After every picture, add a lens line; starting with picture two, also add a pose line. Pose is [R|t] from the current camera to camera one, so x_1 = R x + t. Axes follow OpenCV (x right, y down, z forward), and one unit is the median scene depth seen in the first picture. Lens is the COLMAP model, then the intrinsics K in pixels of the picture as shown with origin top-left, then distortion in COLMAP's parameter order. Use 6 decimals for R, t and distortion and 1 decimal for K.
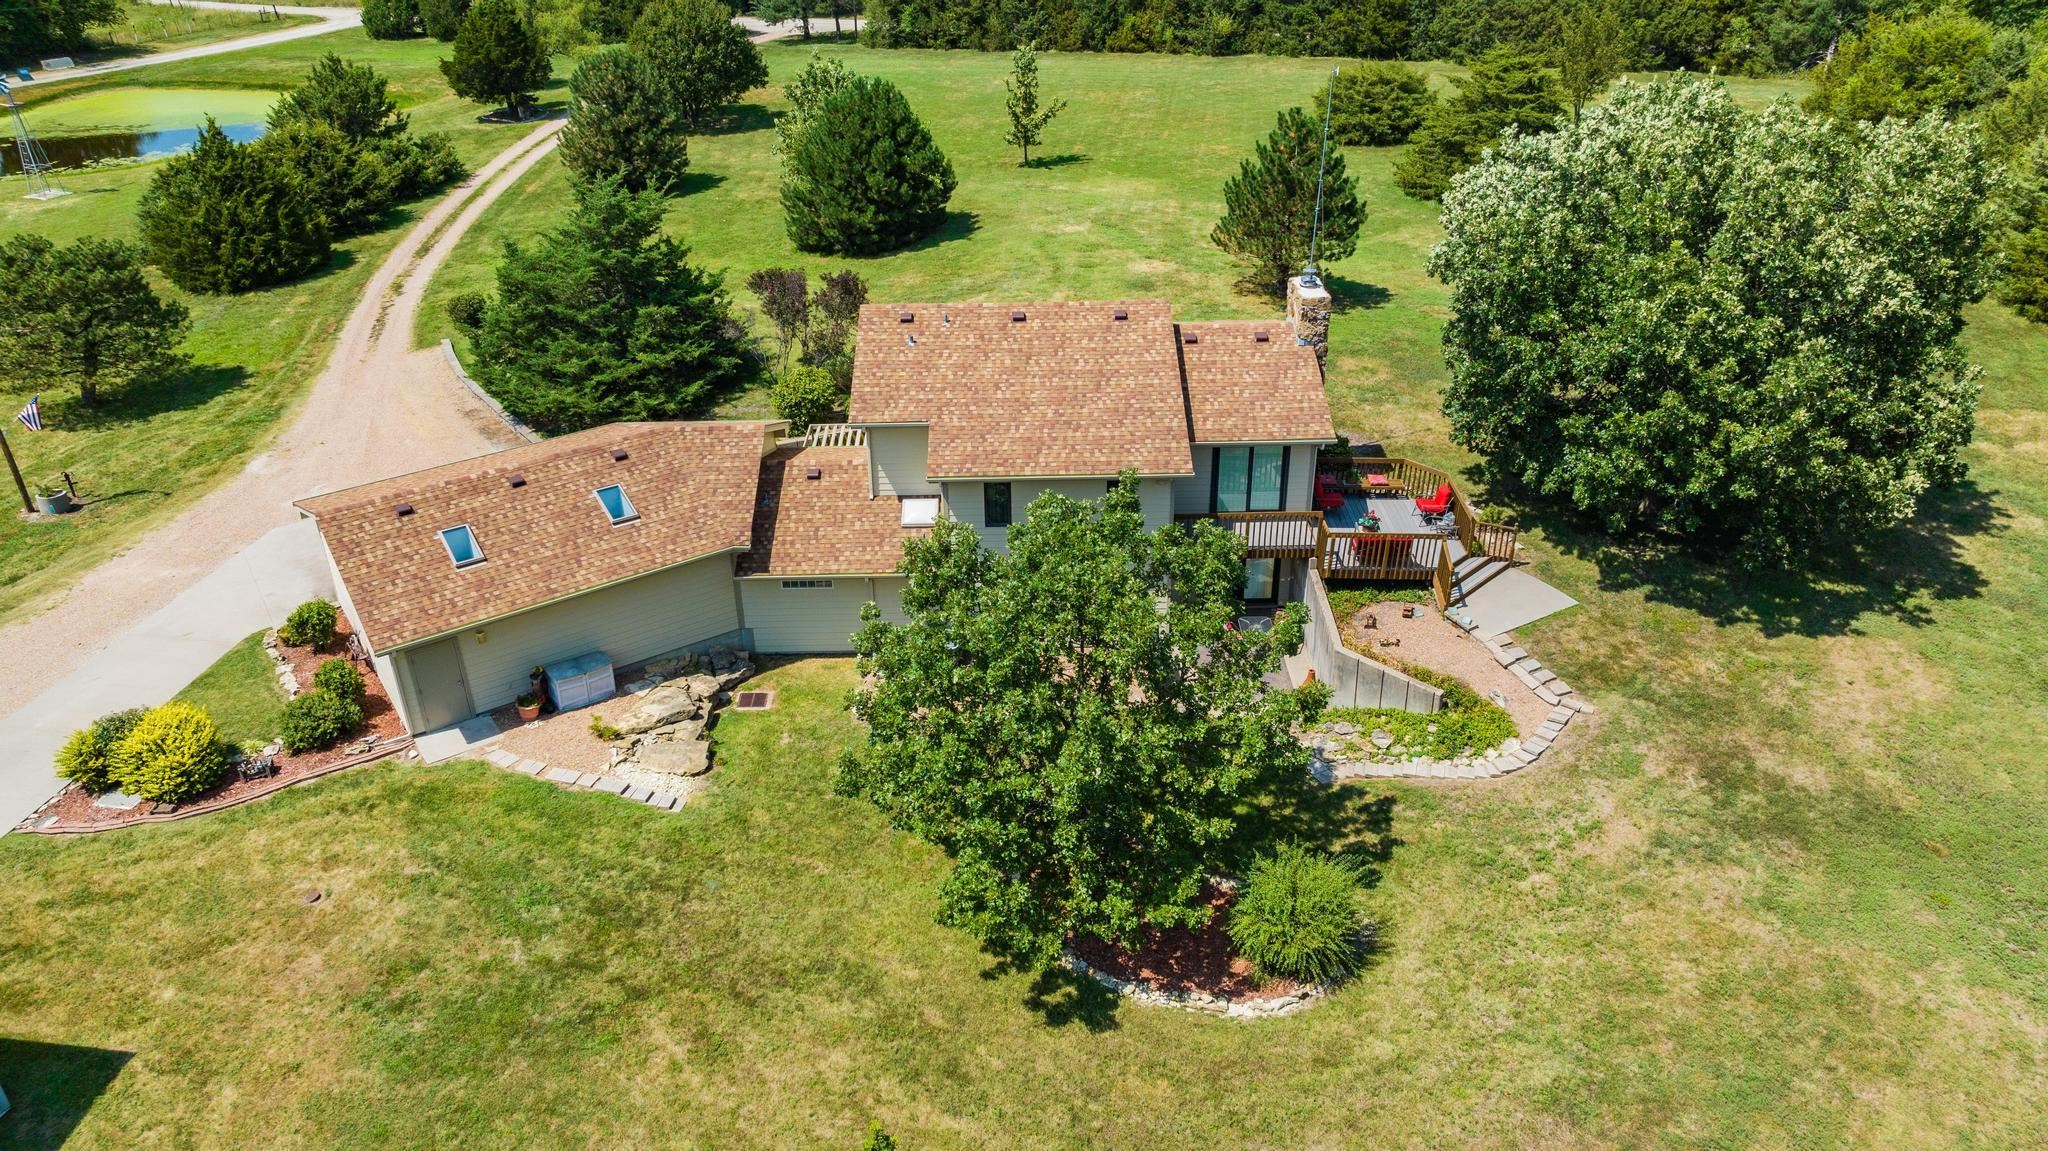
lens RADIAL K [[1482.8, 0, 1021.3], [0, 1482.8, 576.7], [0, 0, 1]] dist [-0.012226, -0.000630]
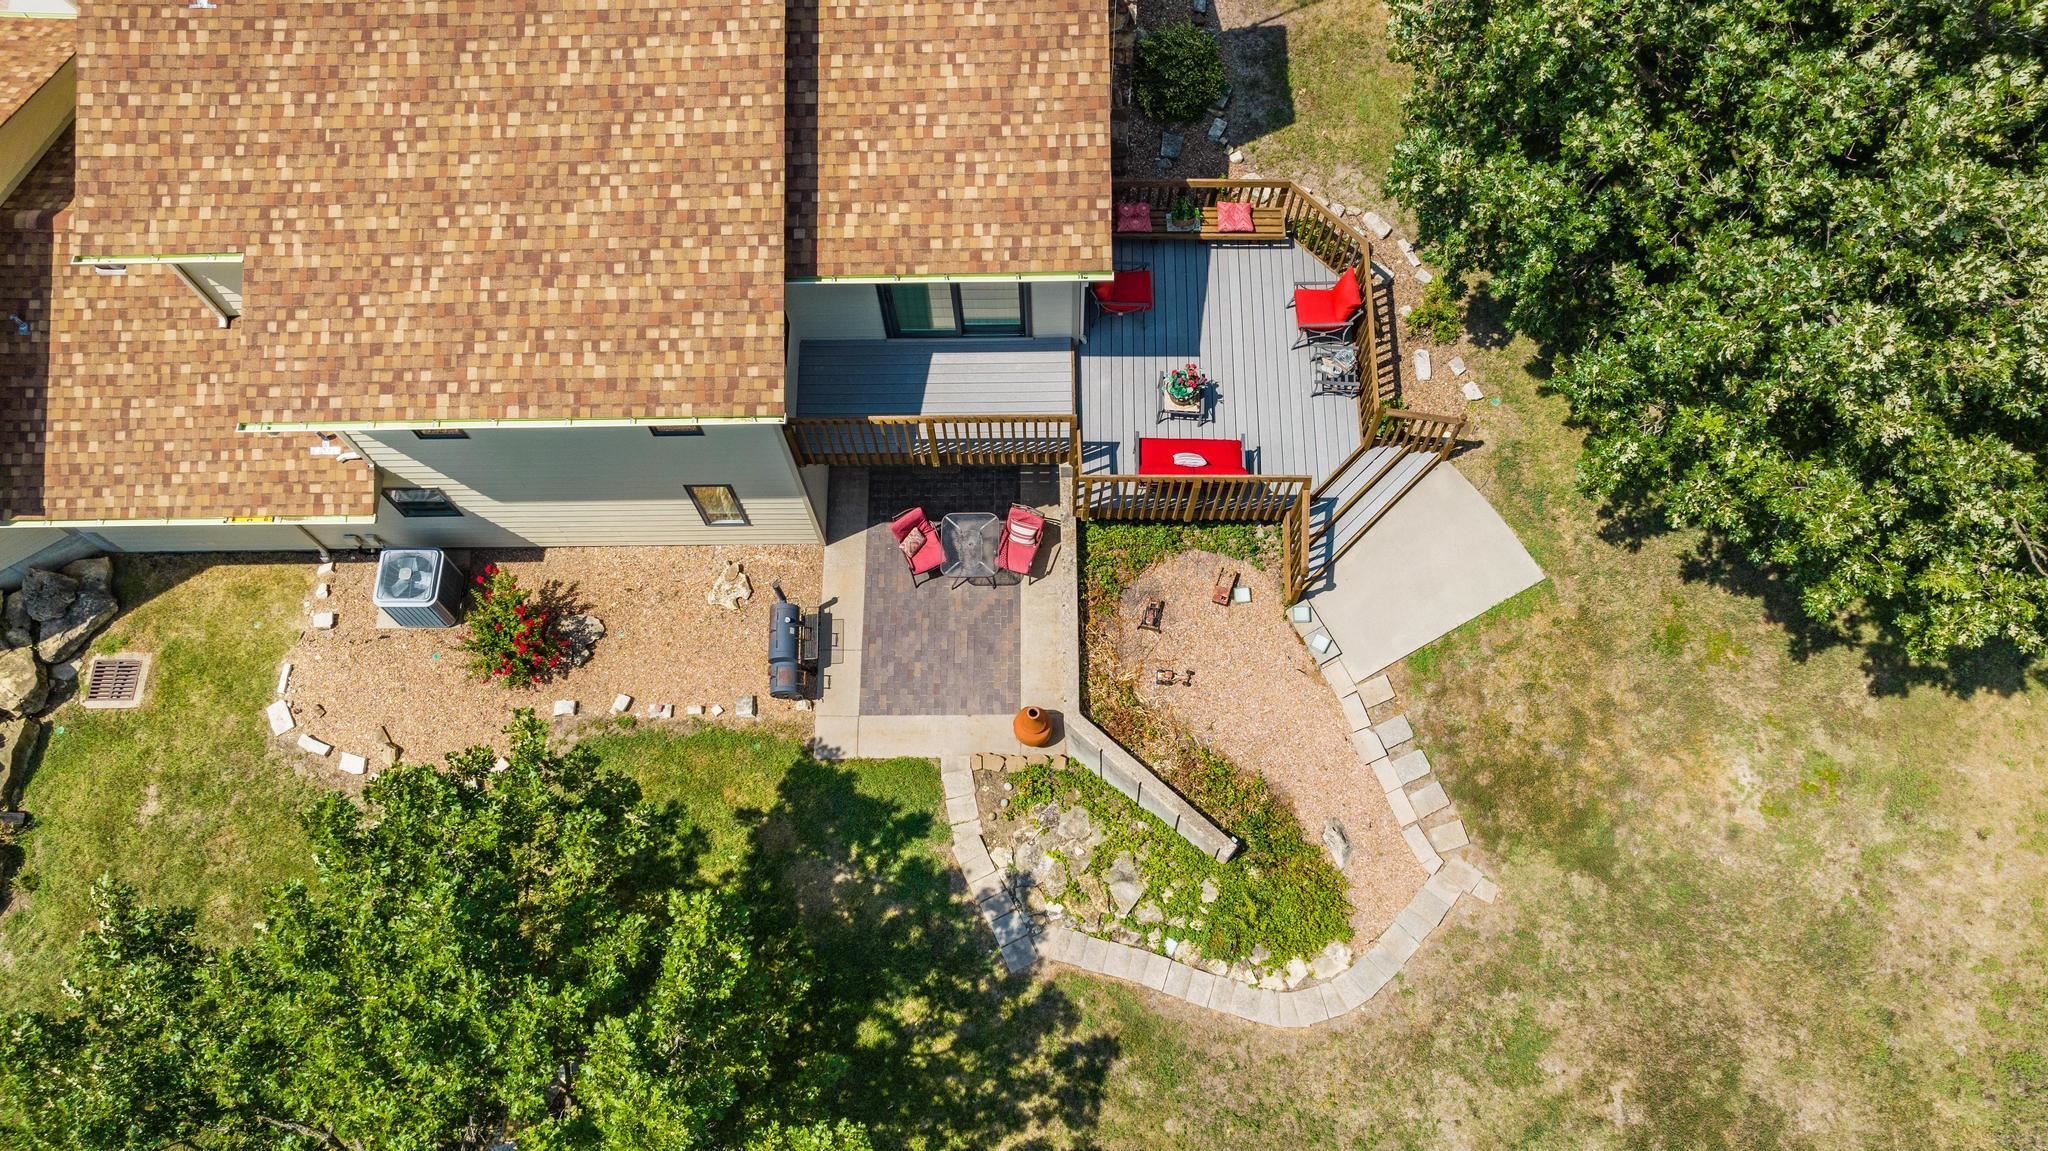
lens RADIAL K [[1482.8, 0, 1059.2], [0, 1482.8, 583.4], [0, 0, 1]] dist [-0.012226, -0.000630]
pose [[0.999934, 0.005665, -0.009954, 0.205200], [0.001885, 0.775820, 0.630951, -0.322405], [0.011297, -0.630929, 0.775759, 0.578370]]
